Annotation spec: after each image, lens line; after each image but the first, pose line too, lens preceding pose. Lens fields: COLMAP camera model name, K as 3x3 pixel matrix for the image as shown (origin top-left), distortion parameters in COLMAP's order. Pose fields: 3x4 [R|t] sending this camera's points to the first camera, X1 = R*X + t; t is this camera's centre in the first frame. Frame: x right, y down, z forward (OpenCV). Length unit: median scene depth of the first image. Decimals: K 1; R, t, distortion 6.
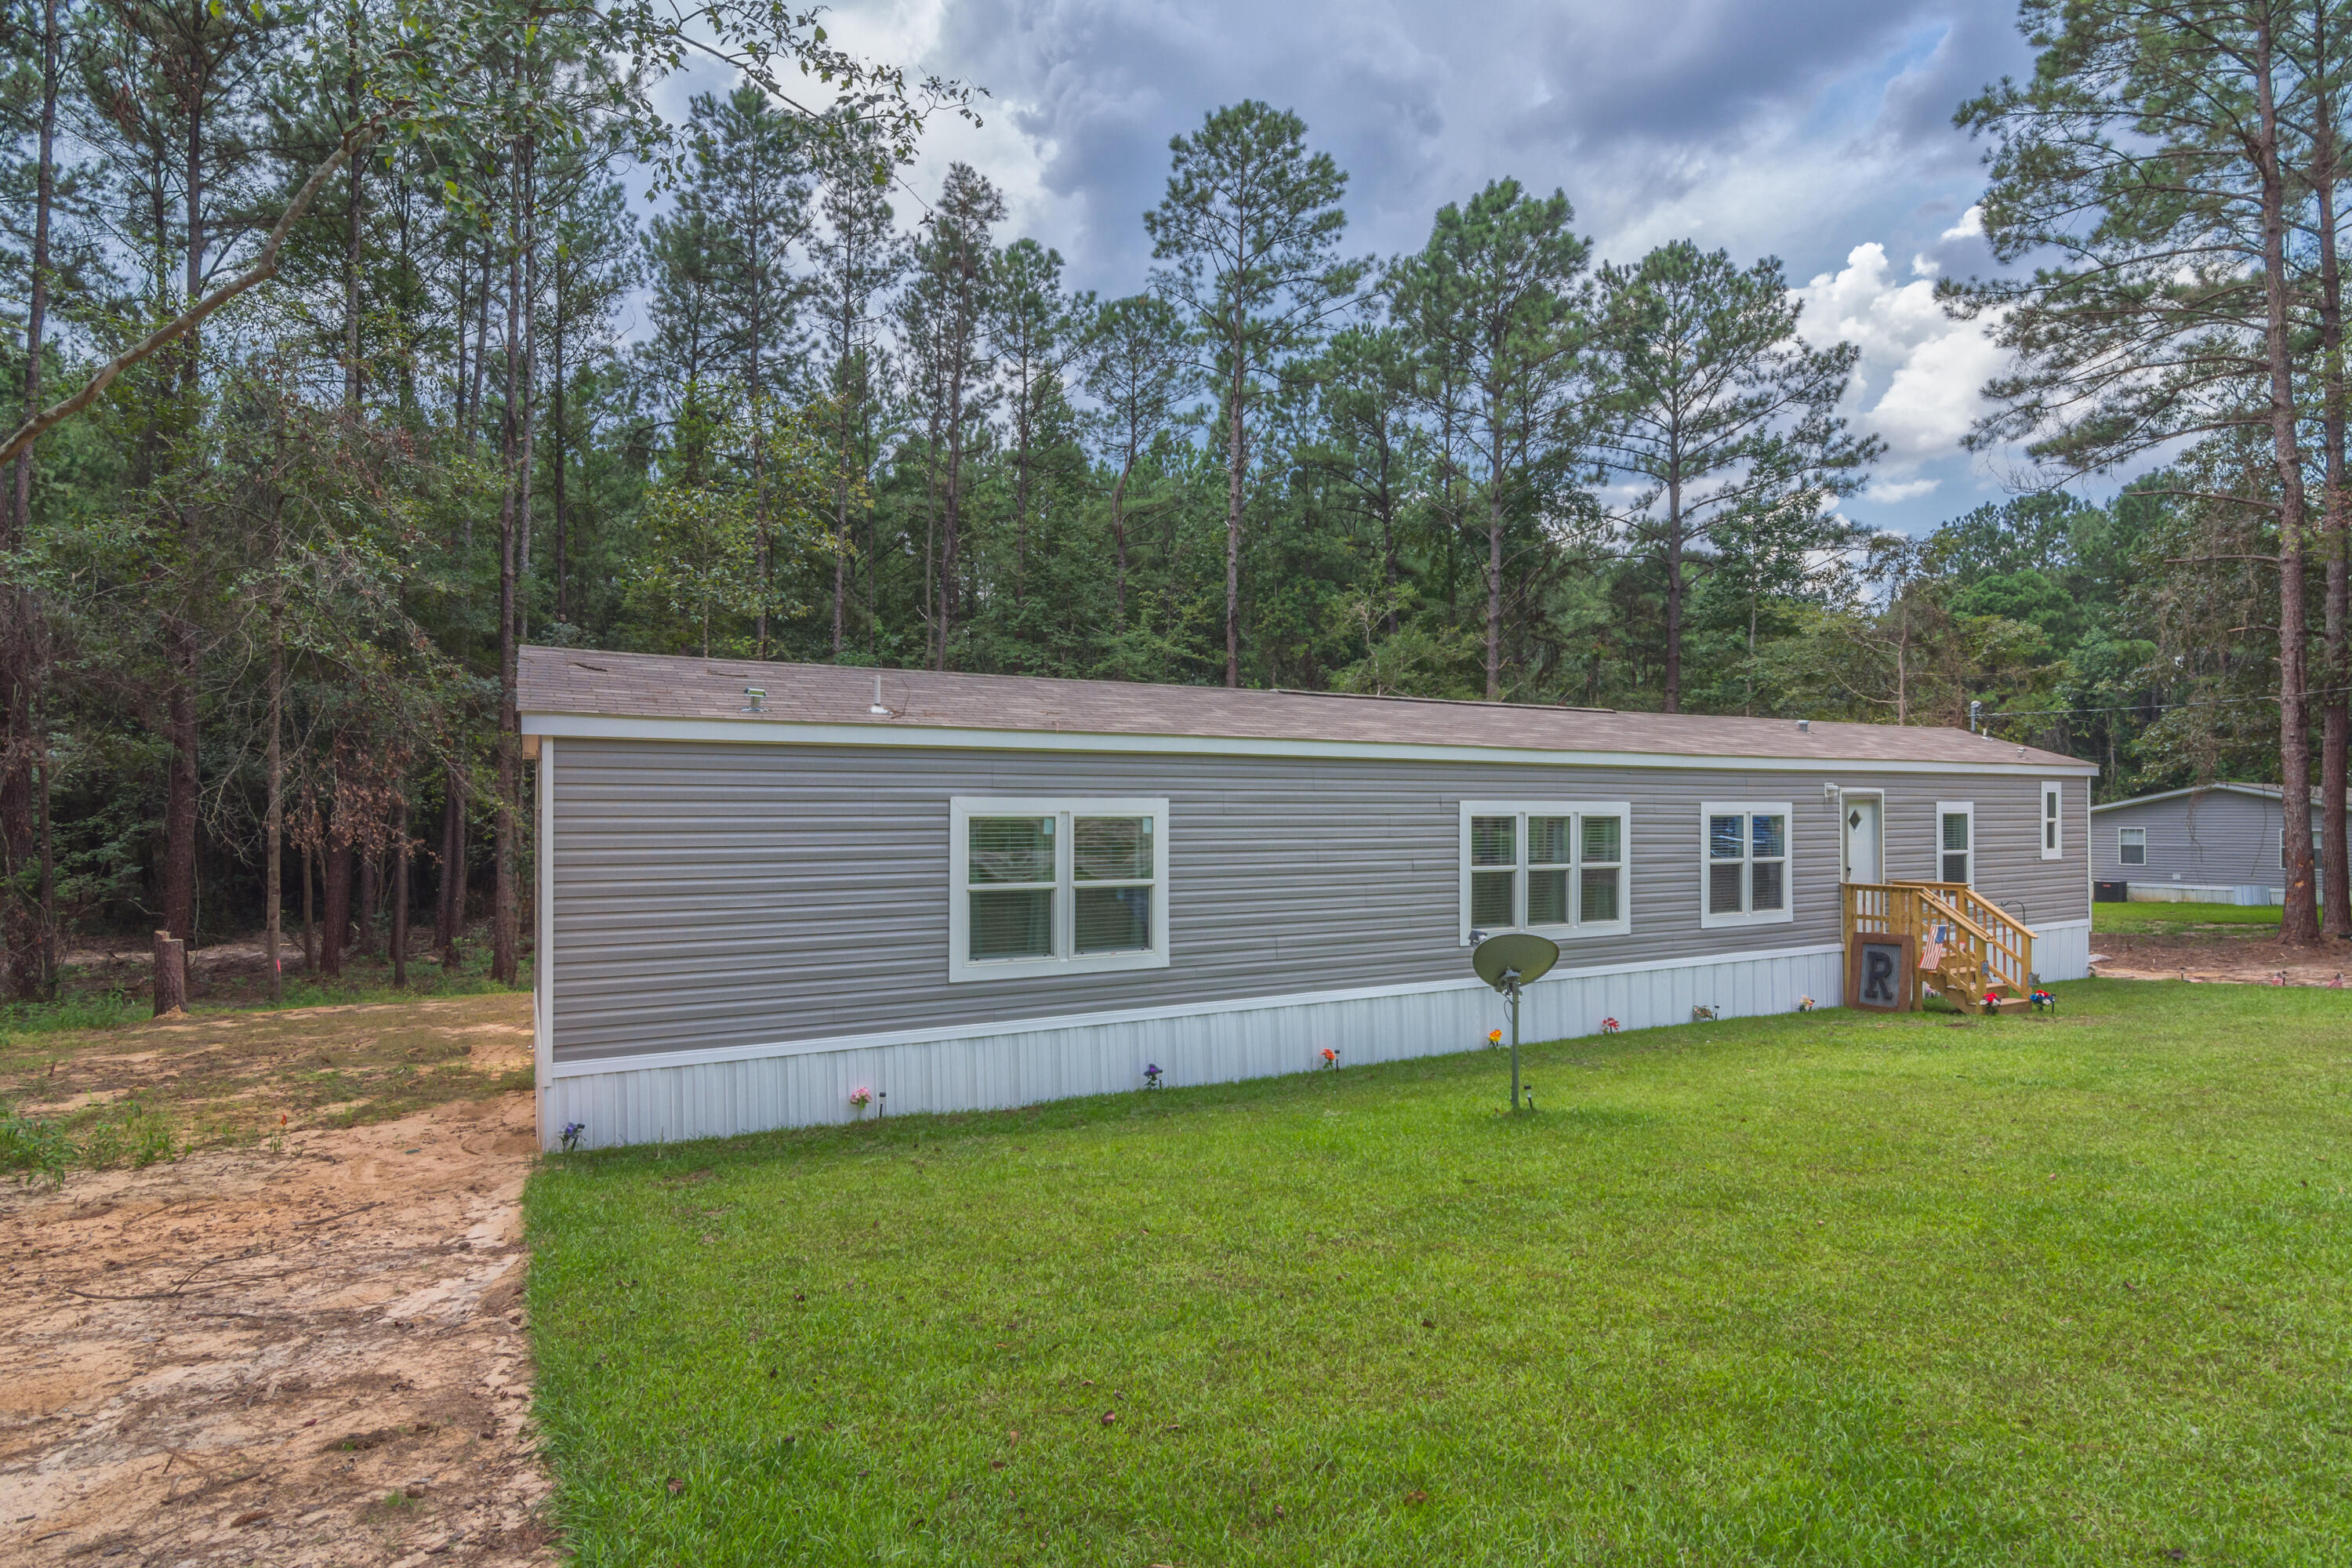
lens RADIAL K [[1198.4, 0, 1175.0], [0, 1198.4, 828.4], [0, 0, 1]] dist [-0.019699, 0.000301]
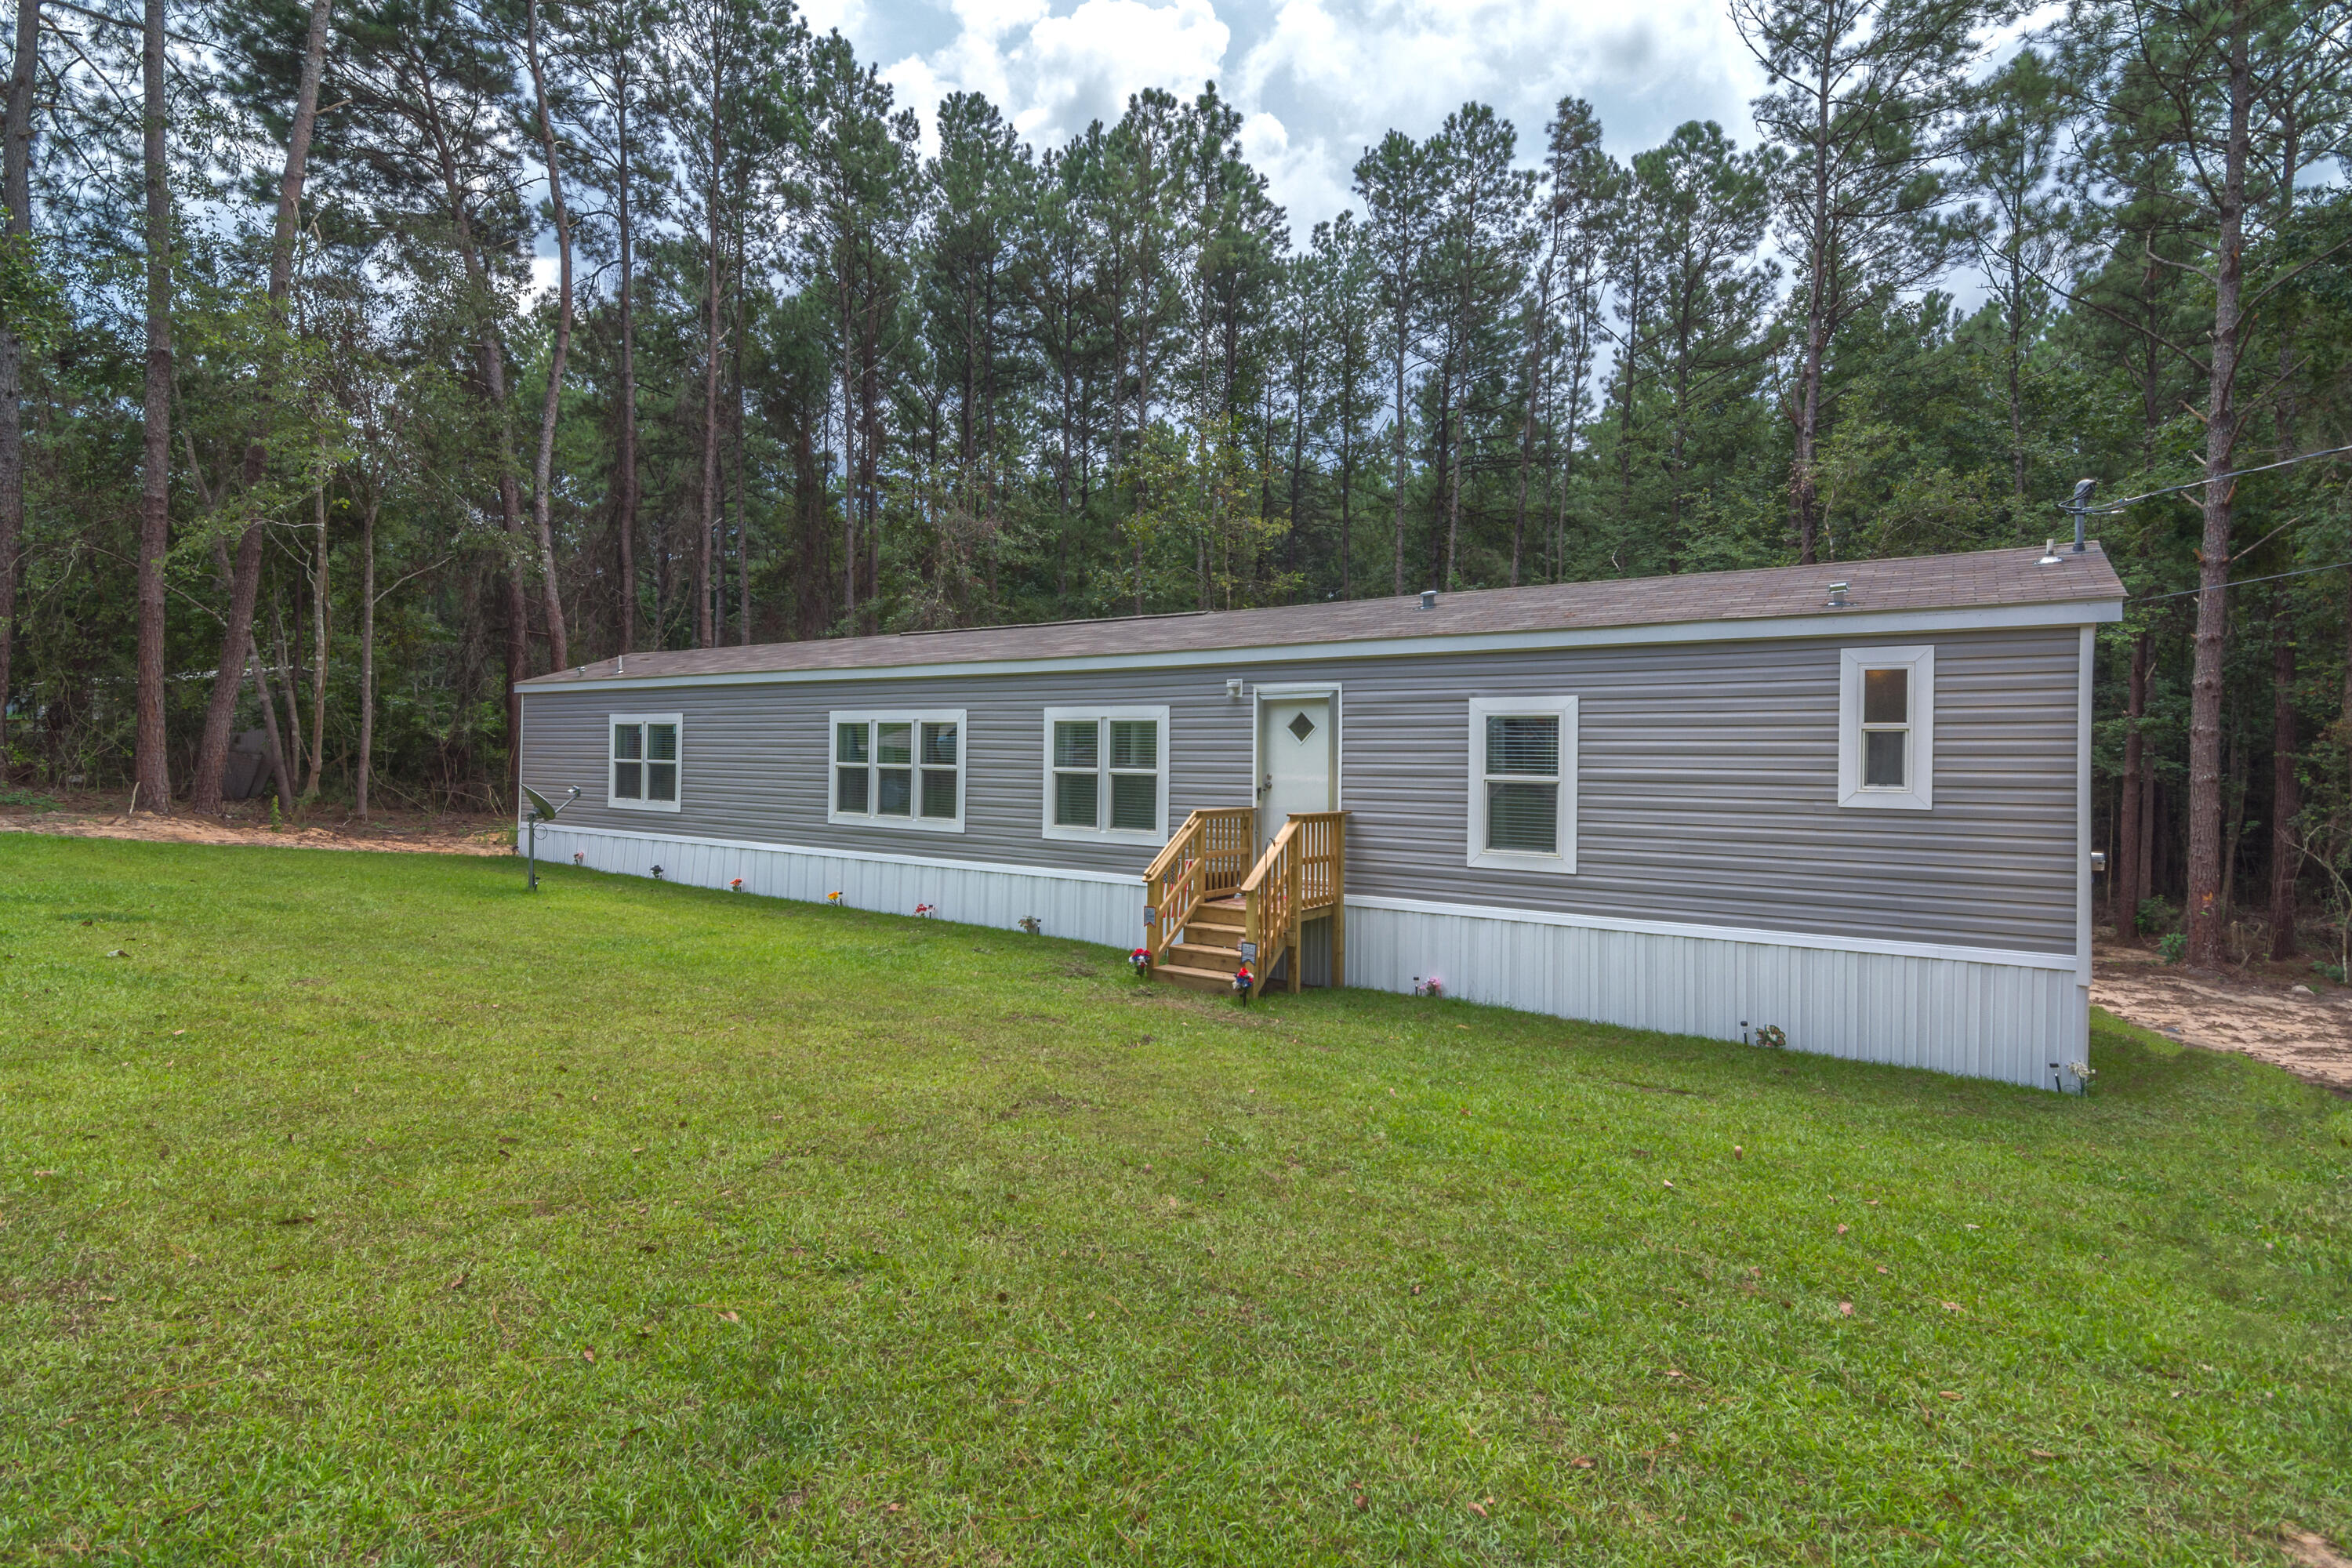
lens RADIAL K [[1104.3, 0, 1190.8], [0, 1104.3, 744.7], [0, 0, 1]] dist [-0.001441, 0.000010]
pose [[0.459660, 0.021282, -0.887840, 1.204848], [-0.000387, 0.999718, 0.023763, -0.012771], [0.888095, -0.010579, 0.459539, 0.647316]]
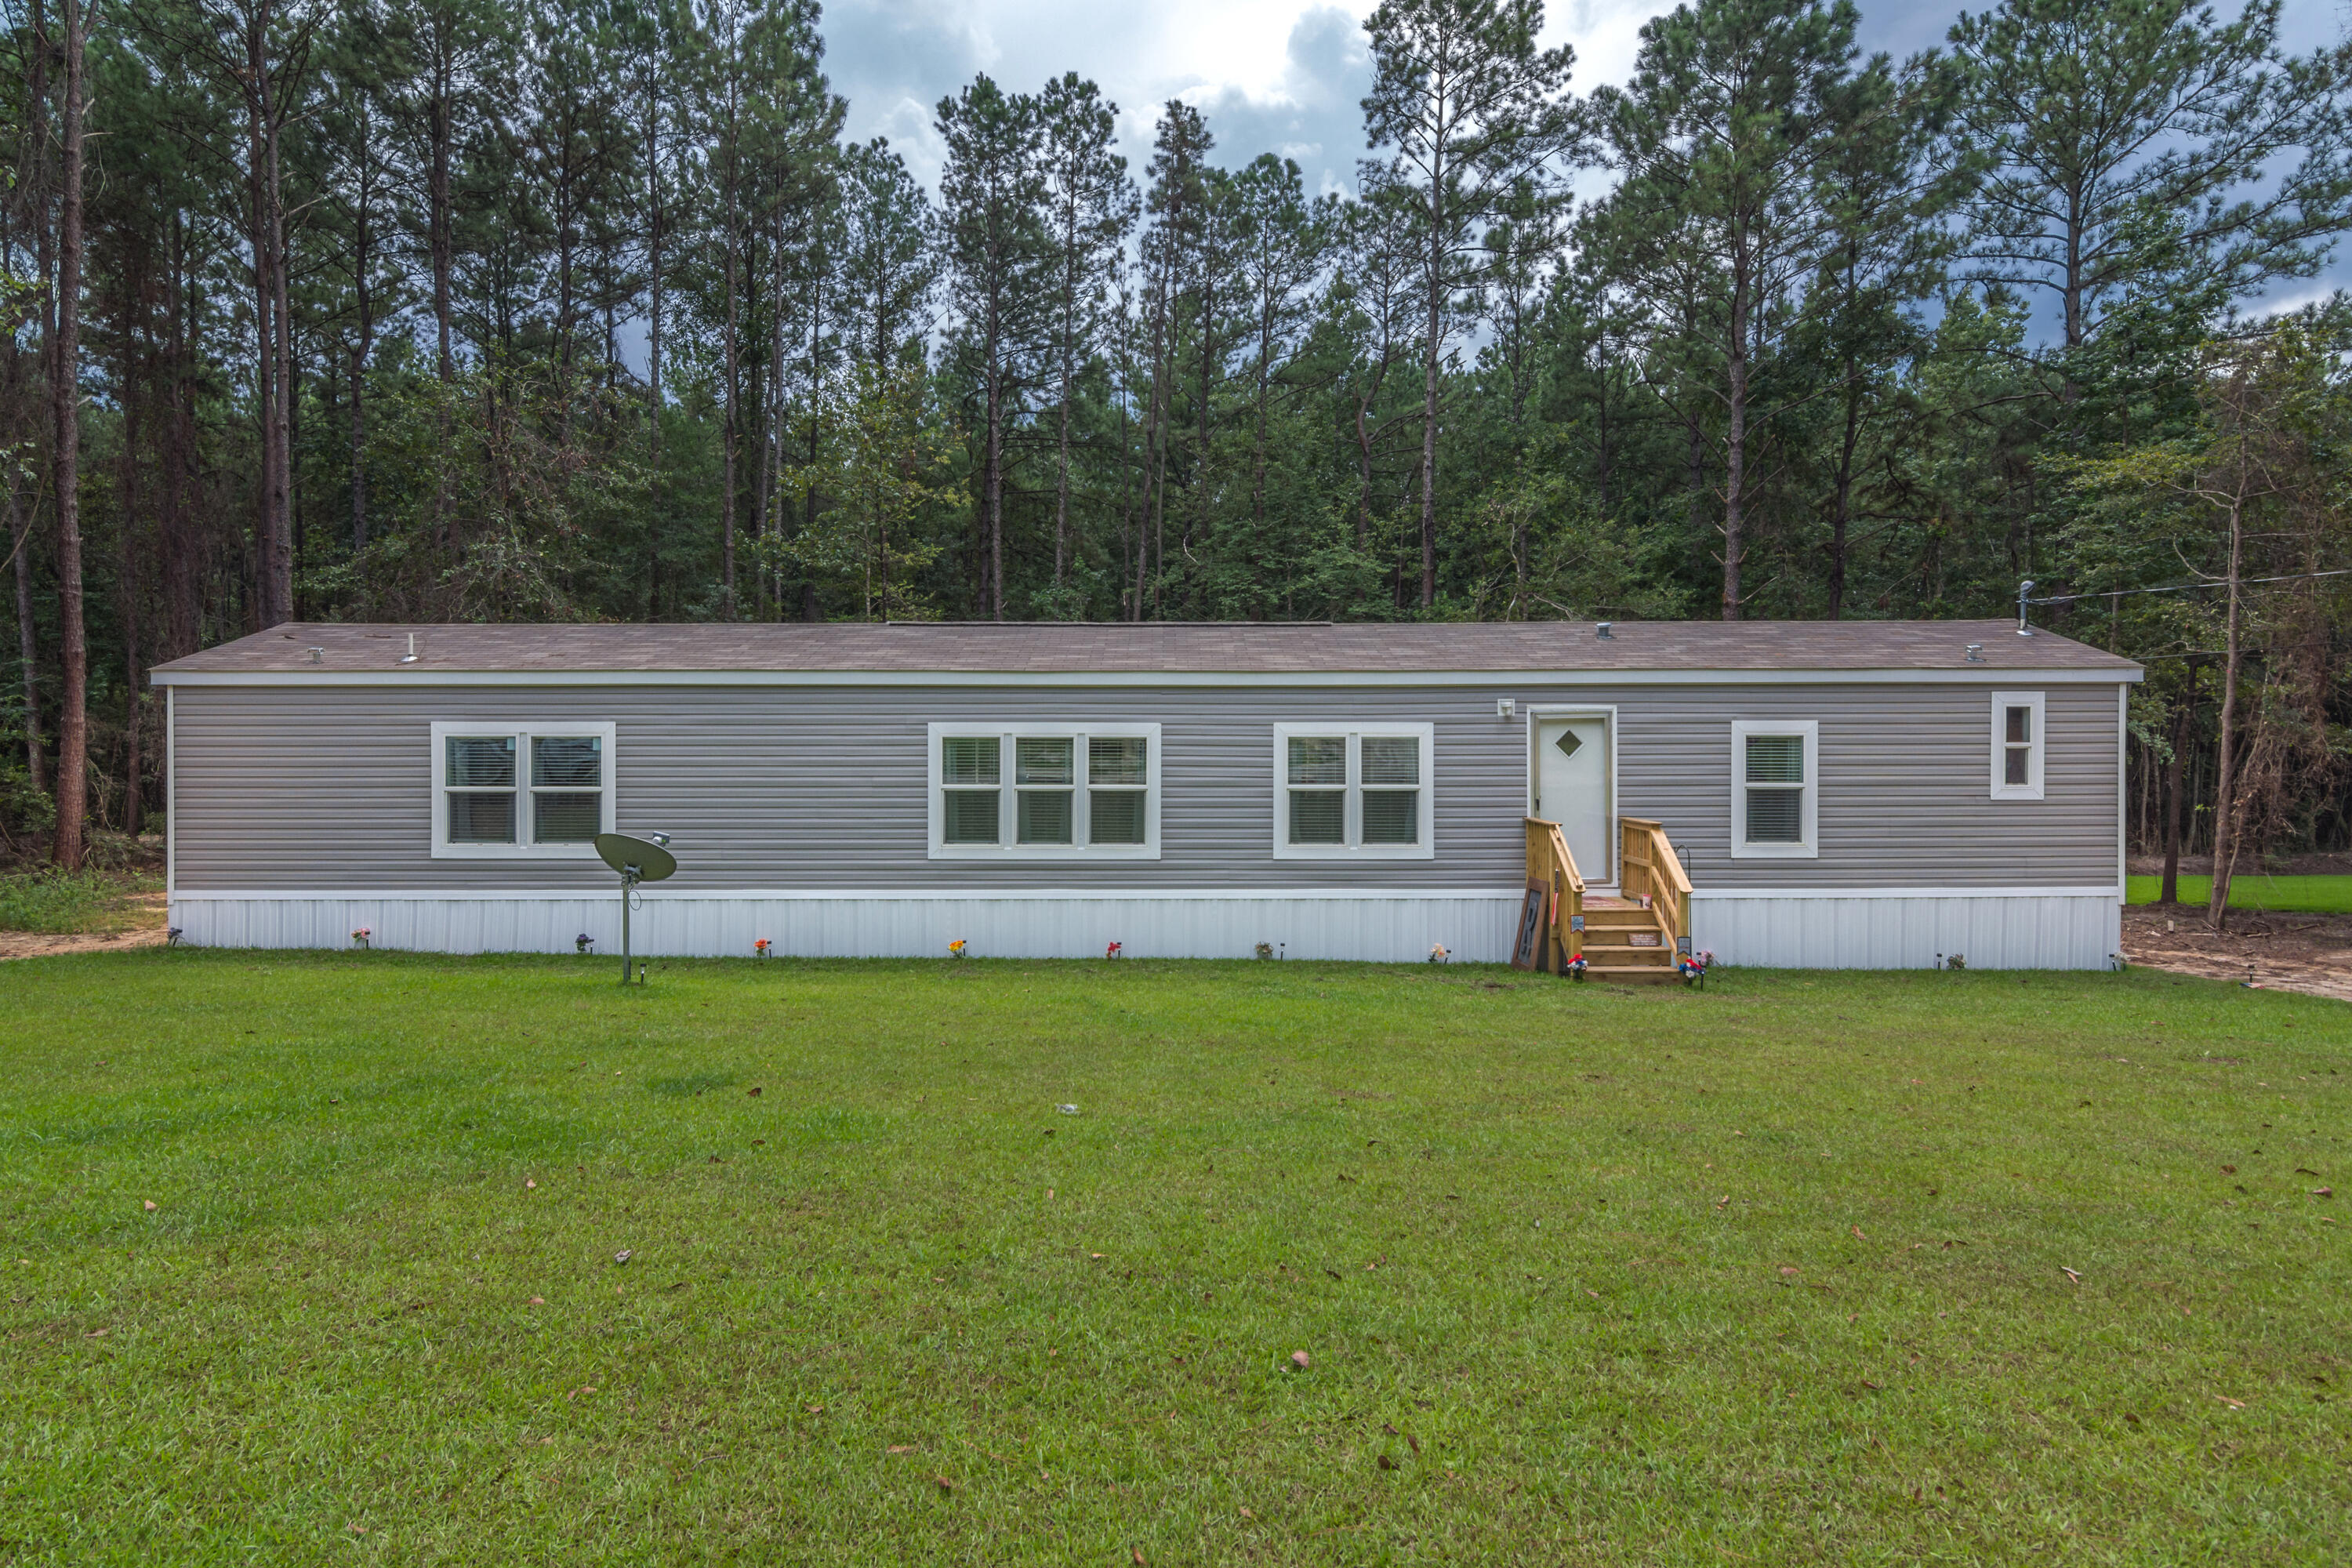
lens RADIAL K [[1143.1, 0, 1181.9], [0, 1143.1, 793.5], [0, 0, 1]] dist [-0.000362, 0.000222]
pose [[0.877574, 0.038834, -0.477865, 0.748183], [-0.008101, 0.997773, 0.066208, -0.023788], [0.479372, -0.054231, 0.875934, 0.175985]]
